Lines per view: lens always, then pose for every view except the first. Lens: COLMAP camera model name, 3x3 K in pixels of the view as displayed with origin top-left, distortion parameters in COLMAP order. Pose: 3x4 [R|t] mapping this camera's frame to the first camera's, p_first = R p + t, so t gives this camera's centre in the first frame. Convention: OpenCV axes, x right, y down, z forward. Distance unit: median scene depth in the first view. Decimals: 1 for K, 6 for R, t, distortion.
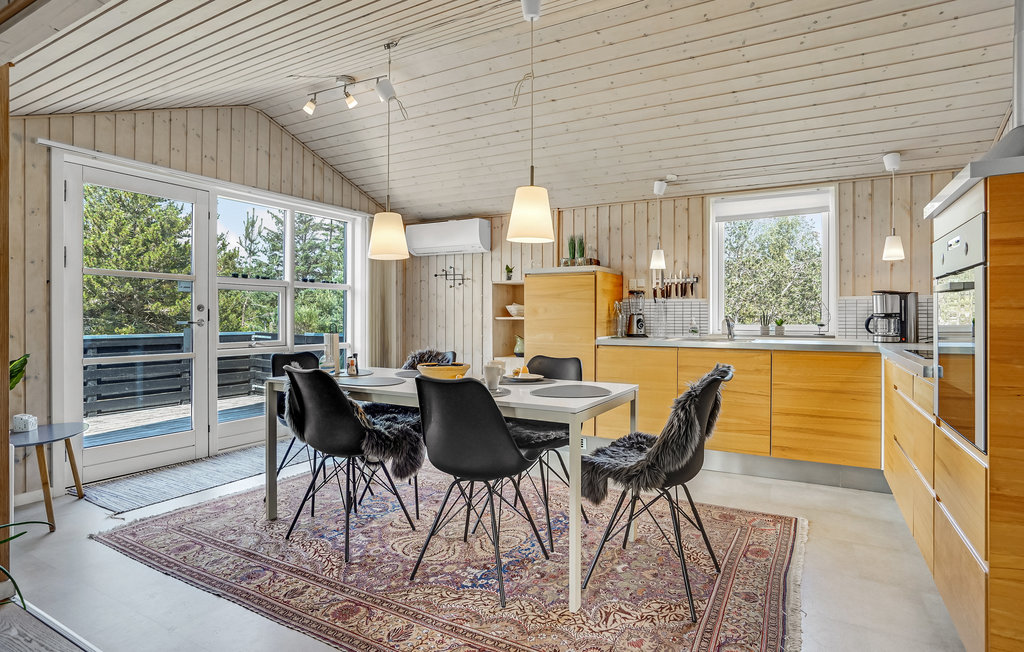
lens RADIAL K [[523.3, 0, 512.8], [0, 523.3, 316.7], [0, 0, 1]] dist [0.001916, 0.002914]
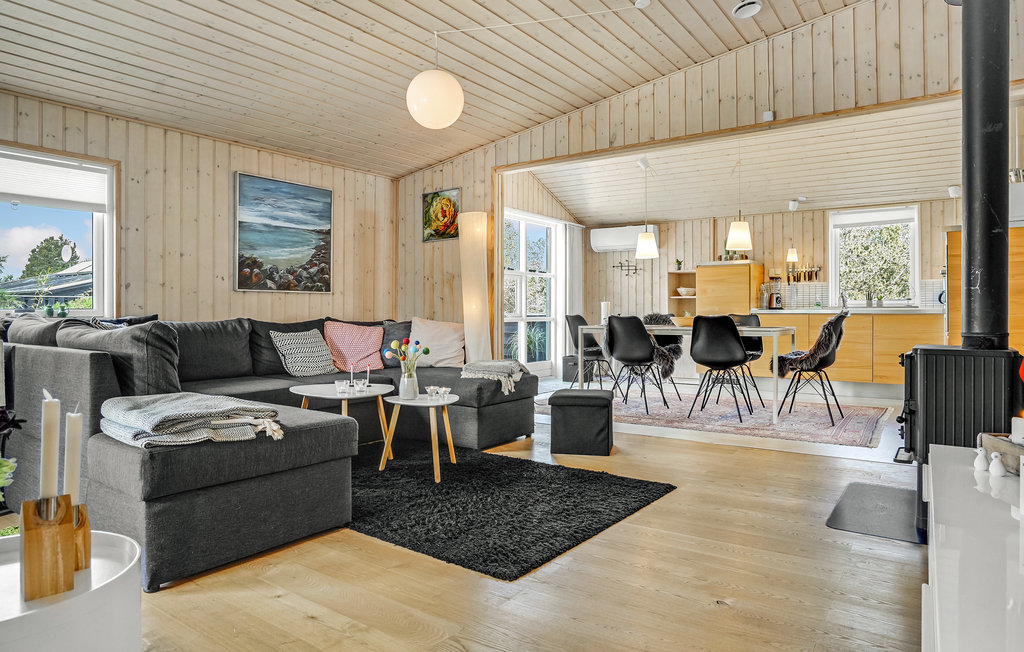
lens RADIAL K [[614.8, 0, 543.4], [0, 614.8, 307.8], [0, 0, 1]] dist [0.032307, -0.000427]
pose [[0.998995, -0.002747, -0.044743, -0.328657], [0.002429, 0.999971, -0.007168, 0.046202], [0.044762, 0.007052, 0.998973, -0.725130]]
